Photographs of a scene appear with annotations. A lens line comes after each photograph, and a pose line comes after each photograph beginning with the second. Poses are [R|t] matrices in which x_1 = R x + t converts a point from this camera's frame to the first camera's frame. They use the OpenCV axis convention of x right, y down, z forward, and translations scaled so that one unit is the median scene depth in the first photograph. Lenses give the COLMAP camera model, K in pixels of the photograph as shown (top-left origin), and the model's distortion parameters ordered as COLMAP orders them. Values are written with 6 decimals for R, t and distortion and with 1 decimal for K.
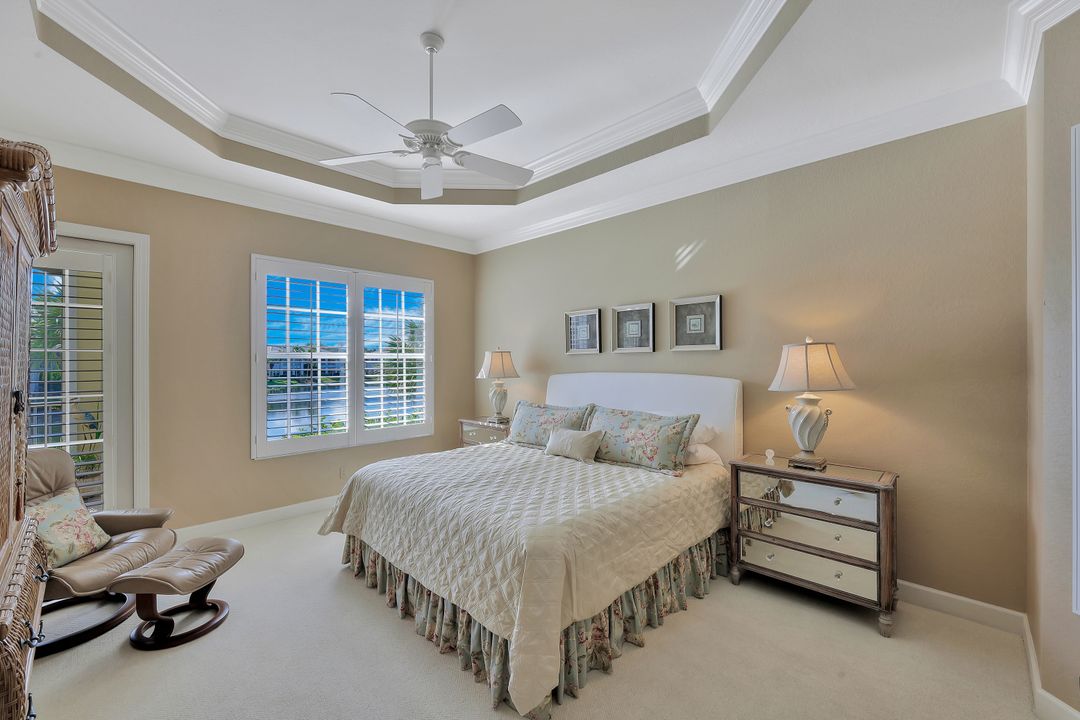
lens RADIAL K [[433.7, 0, 540.0], [0, 433.7, 360.0], [0, 0, 1]] dist [0.001541, 0.000109]
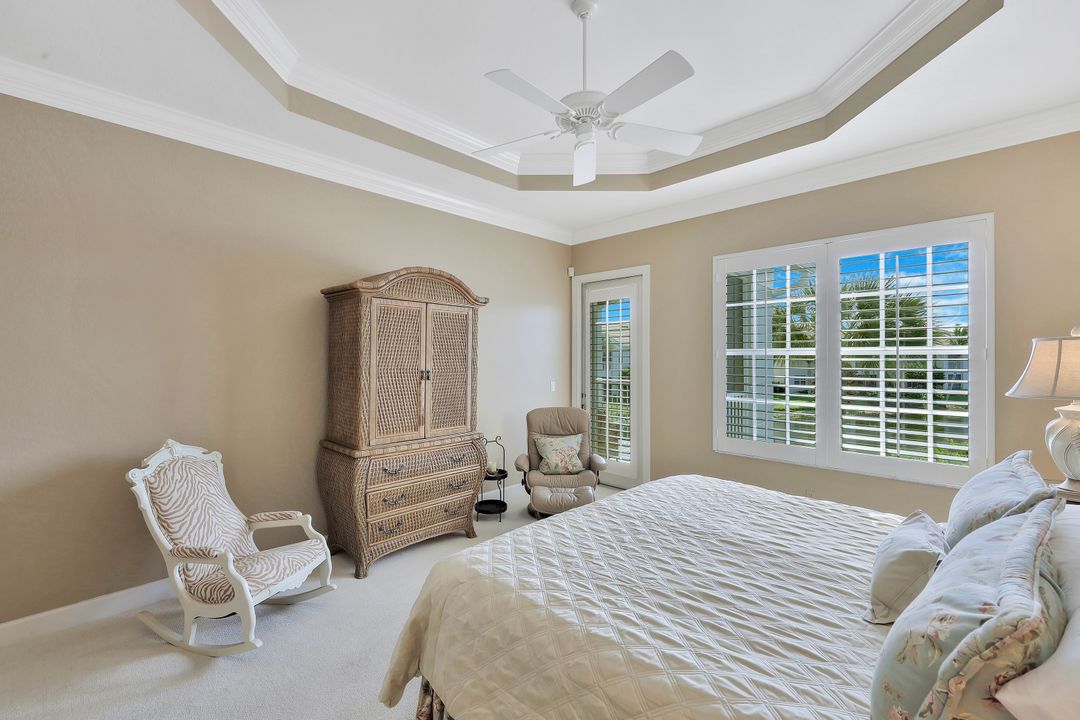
lens RADIAL K [[449.8, 0, 540.0], [0, 449.8, 360.0], [0, 0, 1]] dist [-0.000480, -0.000053]
pose [[0.004711, 0.006719, -0.999966, 0.431431], [0.000871, 0.999977, 0.006724, -0.000779], [0.999989, -0.000903, 0.004705, 0.568355]]
